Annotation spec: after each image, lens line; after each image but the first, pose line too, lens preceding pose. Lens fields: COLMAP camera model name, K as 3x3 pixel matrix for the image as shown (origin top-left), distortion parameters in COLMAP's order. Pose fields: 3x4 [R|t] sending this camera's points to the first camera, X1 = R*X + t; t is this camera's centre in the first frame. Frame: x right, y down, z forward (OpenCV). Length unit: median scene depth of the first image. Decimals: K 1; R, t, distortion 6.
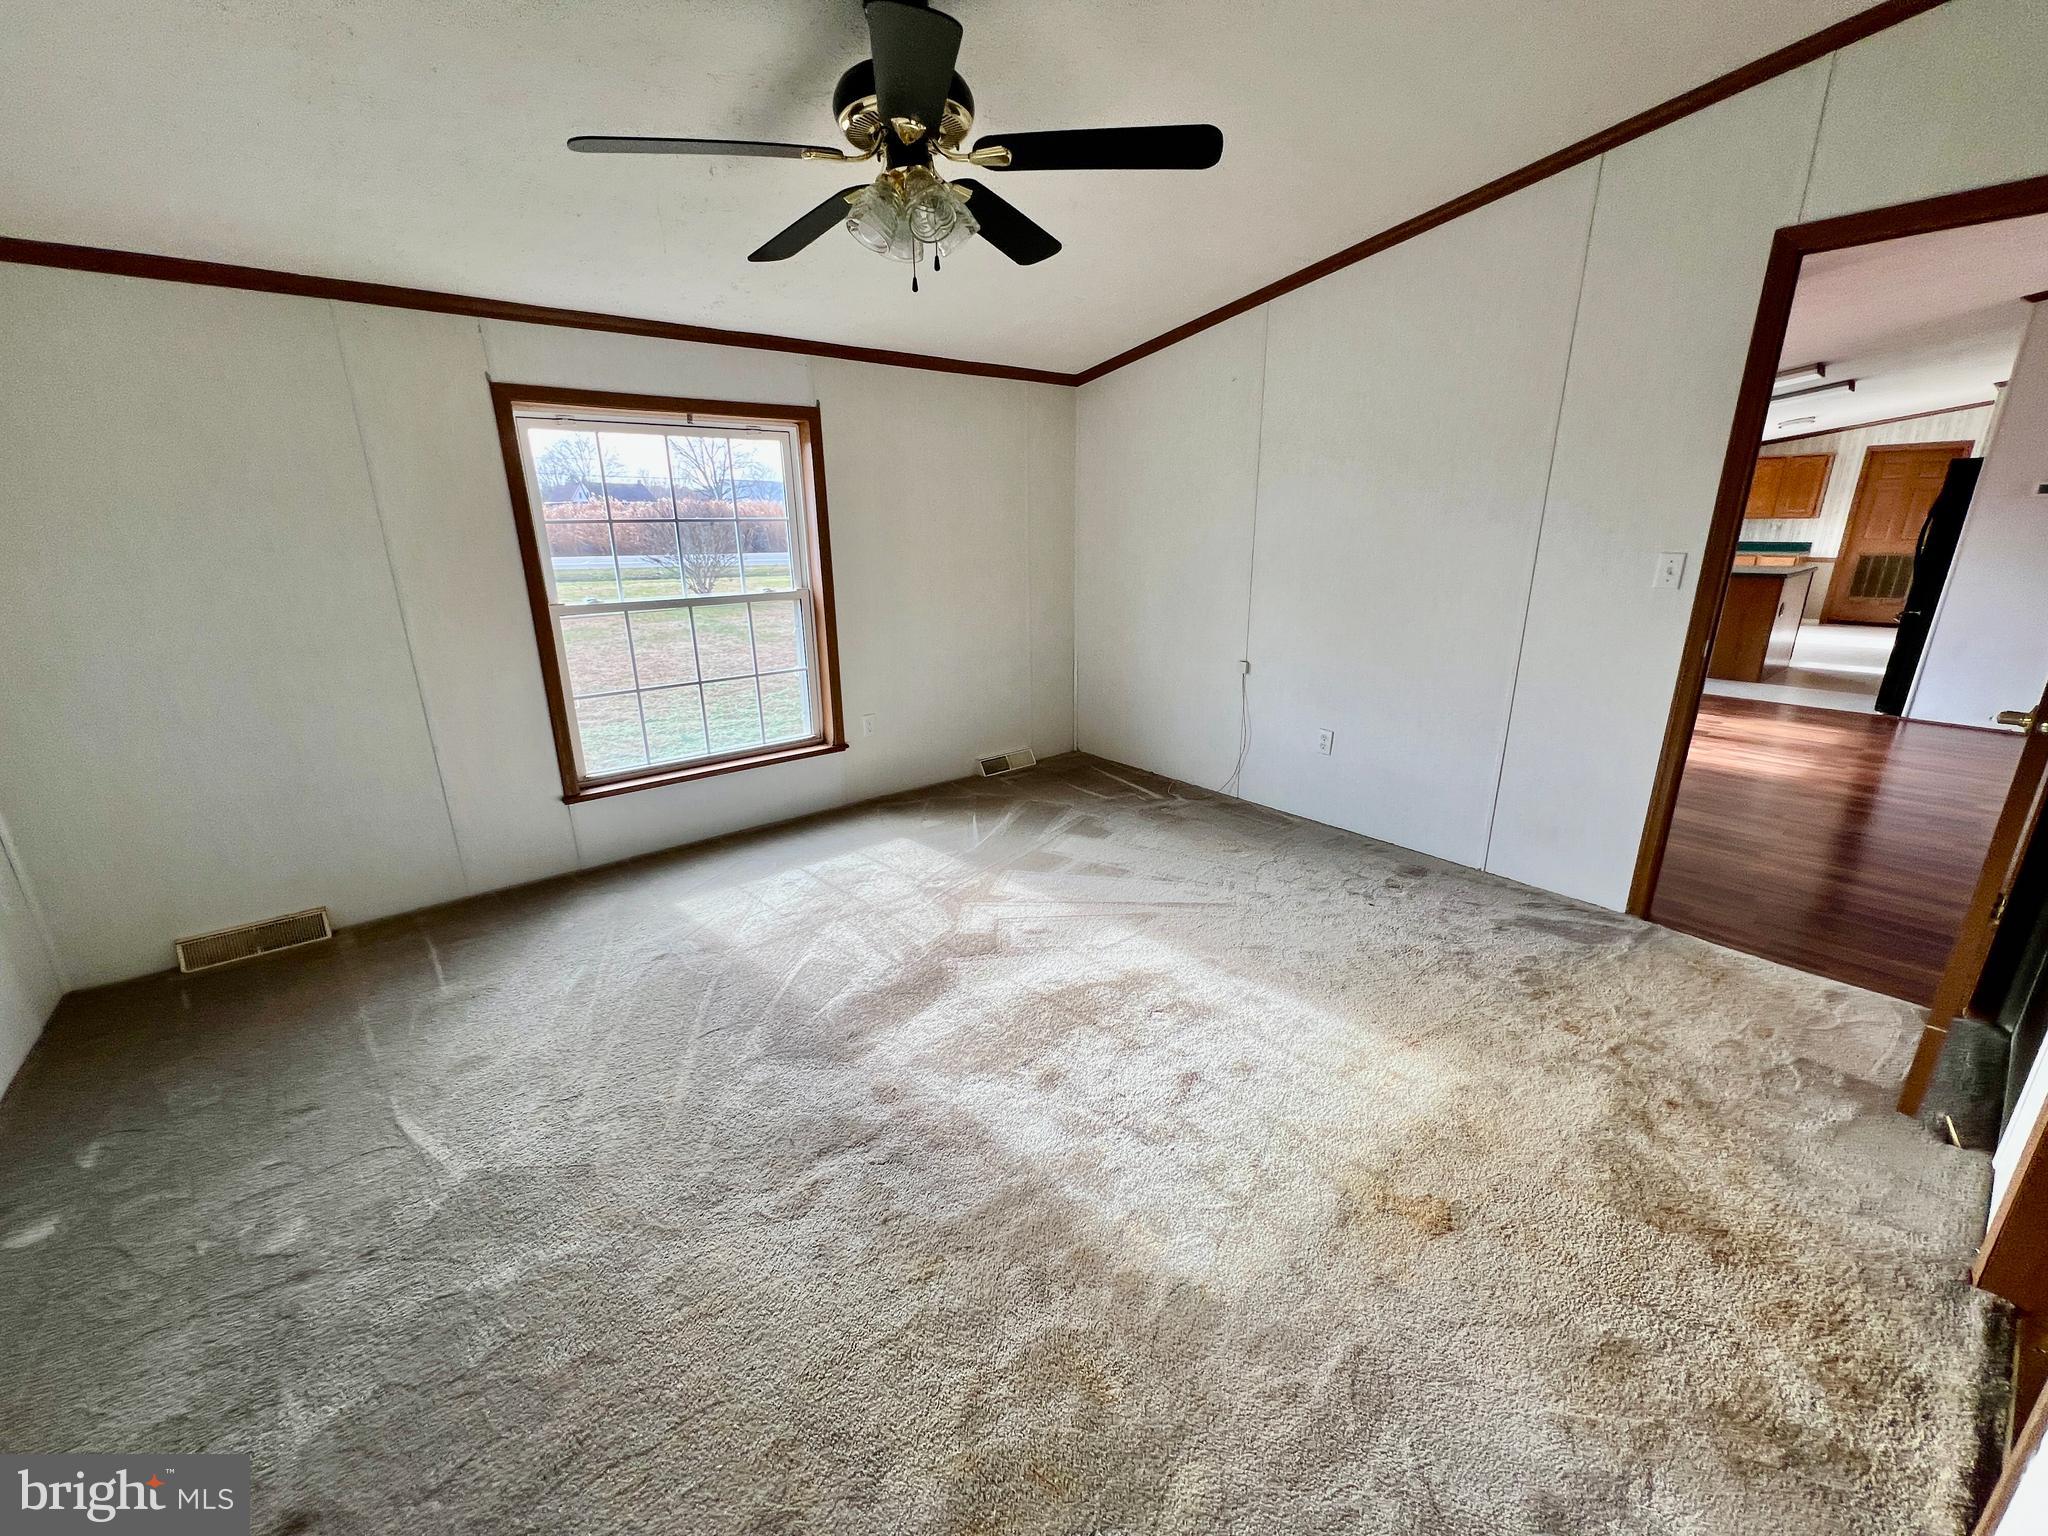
lens RADIAL K [[815.4, 0, 1029.7], [0, 815.4, 761.2], [0, 0, 1]] dist [-0.002883, 0.000184]
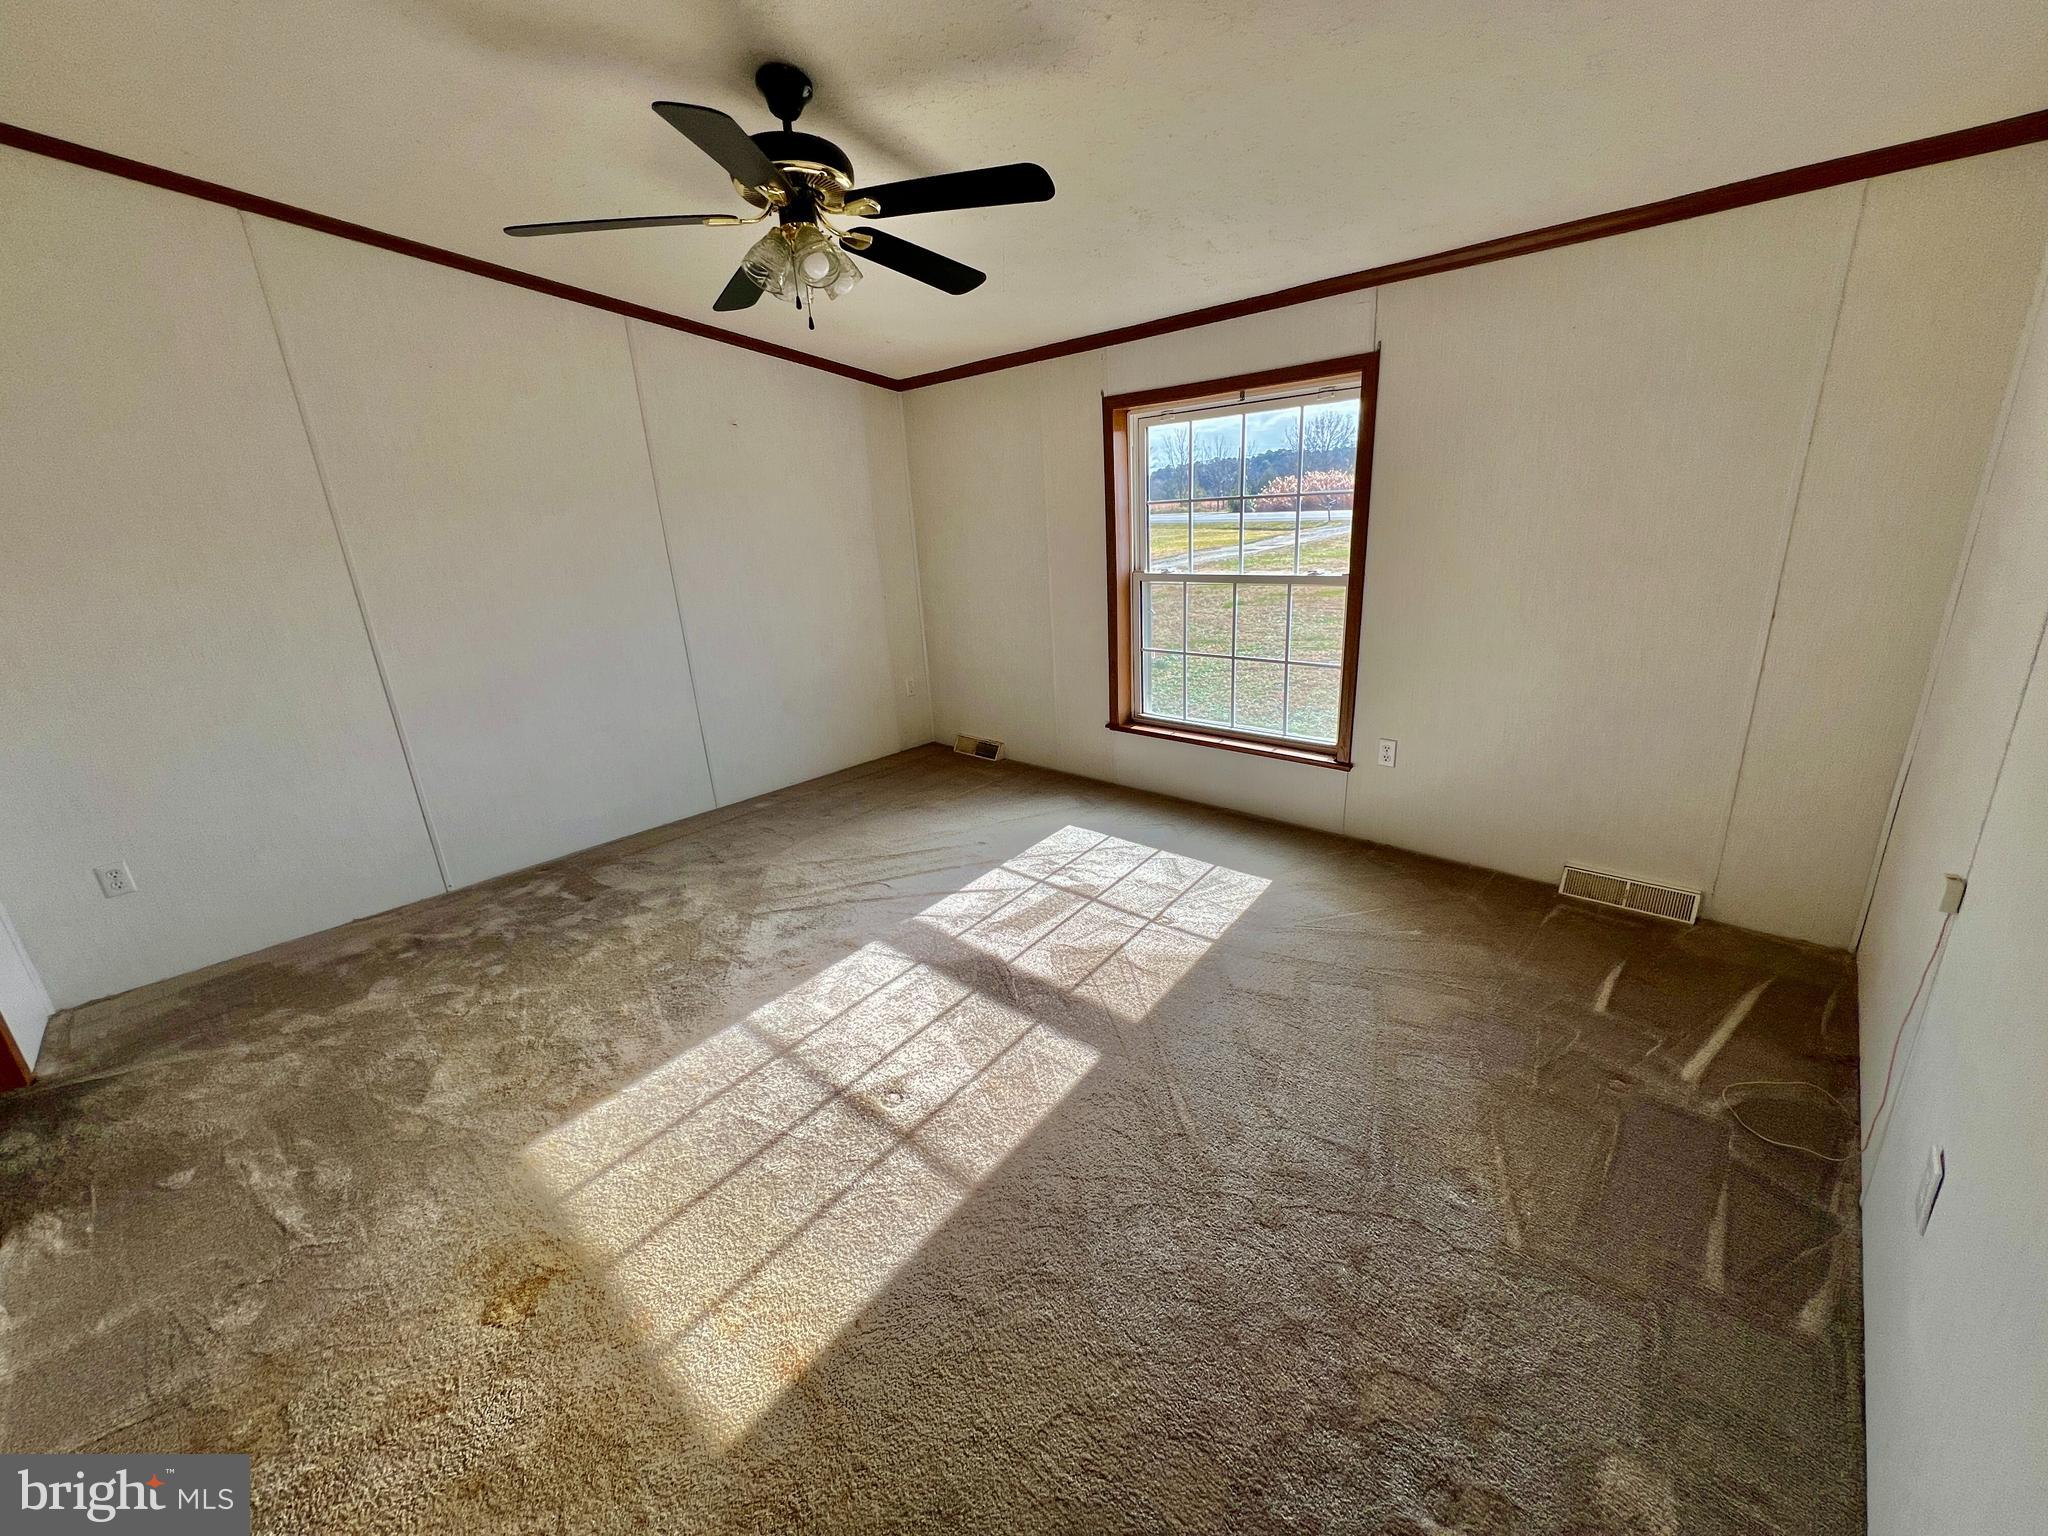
lens RADIAL K [[815.4, 0, 1023.3], [0, 815.4, 776.6], [0, 0, 1]] dist [-0.002883, 0.000184]
pose [[0.131453, 0.317950, -0.938950, 0.609317], [-0.228866, 0.931315, 0.283323, -0.200826], [0.964542, 0.177650, 0.195192, 0.609314]]
